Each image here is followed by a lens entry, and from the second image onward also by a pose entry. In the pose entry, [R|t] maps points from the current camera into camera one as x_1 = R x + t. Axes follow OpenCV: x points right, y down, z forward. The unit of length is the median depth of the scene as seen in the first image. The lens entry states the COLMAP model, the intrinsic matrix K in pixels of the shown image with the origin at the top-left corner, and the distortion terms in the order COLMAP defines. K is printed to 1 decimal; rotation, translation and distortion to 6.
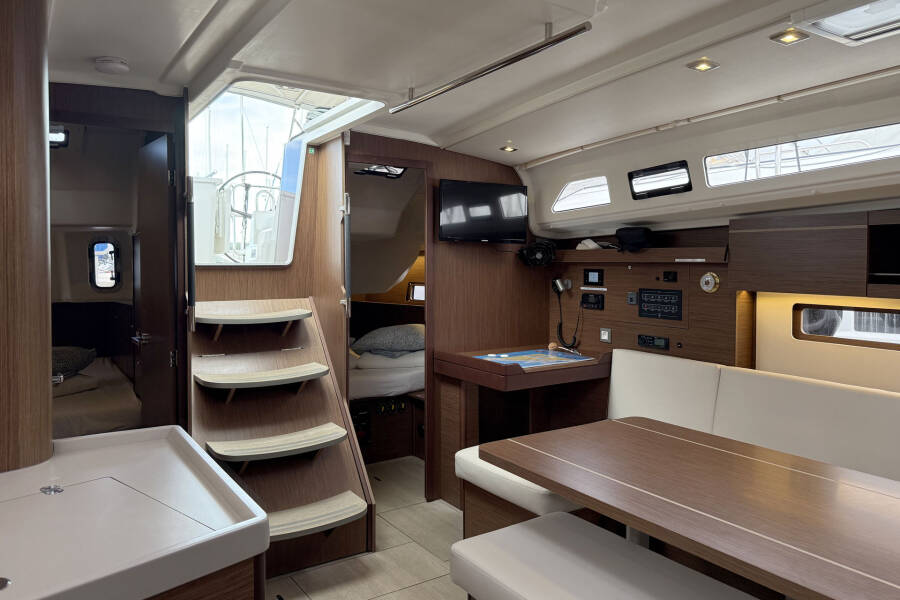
lens RADIAL K [[621.3, 0, 457.0], [0, 621.3, 282.3], [0, 0, 1]] dist [0.031475, -0.027682]
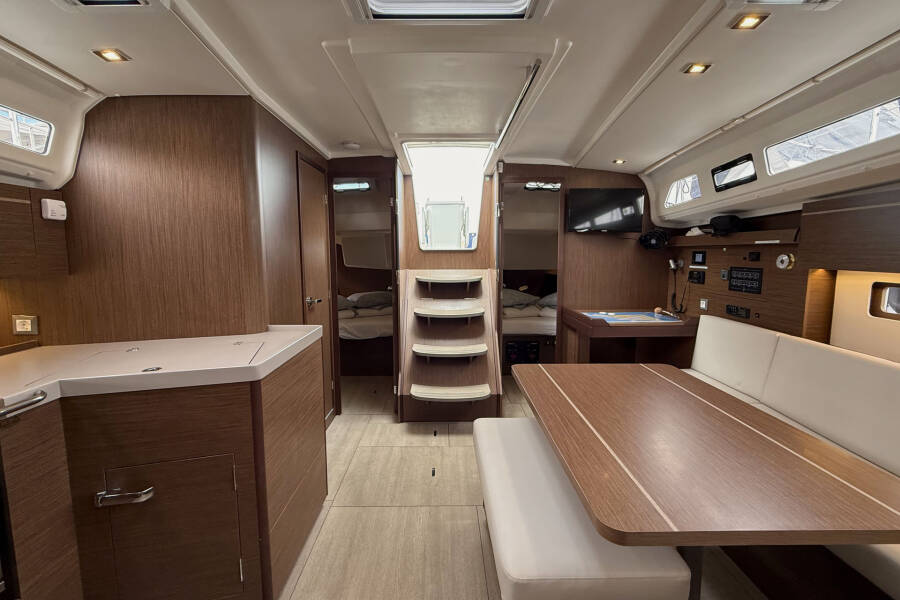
lens RADIAL K [[394.6, 0, 461.8], [0, 394.6, 303.6], [0, 0, 1]] dist [-0.000280, 0.001263]
pose [[0.844906, 0.063573, -0.531123, 0.268606], [-0.011673, 0.994867, 0.100513, 0.010170], [0.534787, -0.078724, 0.841312, 0.070866]]
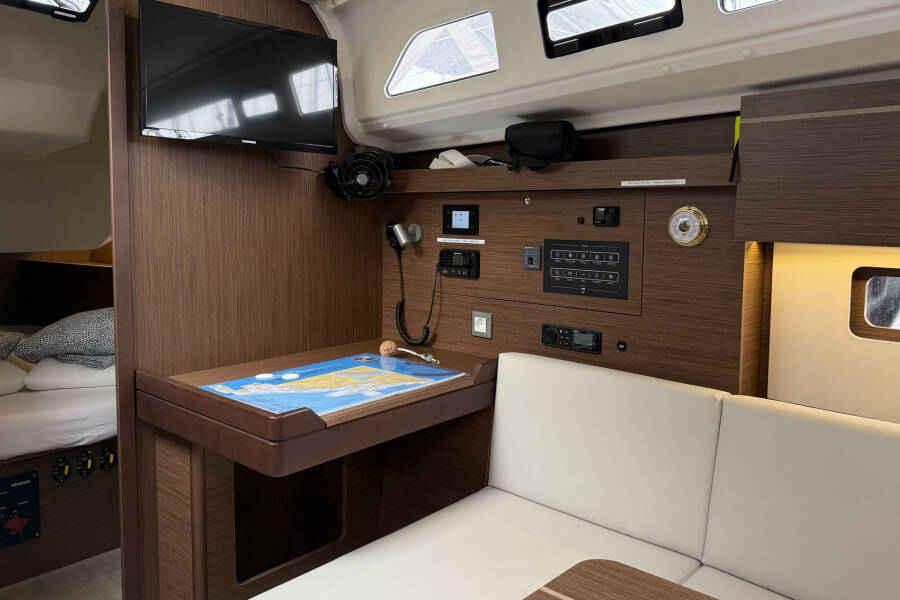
lens RADIAL K [[676.1, 0, 449.6], [0, 676.1, 274.4], [0, 0, 1]] dist [0.048635, -0.021379]
pose [[0.971949, -0.013170, 0.234824, 0.074966], [-0.000098, 0.998408, 0.056401, 0.007232], [-0.235193, -0.054841, 0.970400, 0.457130]]
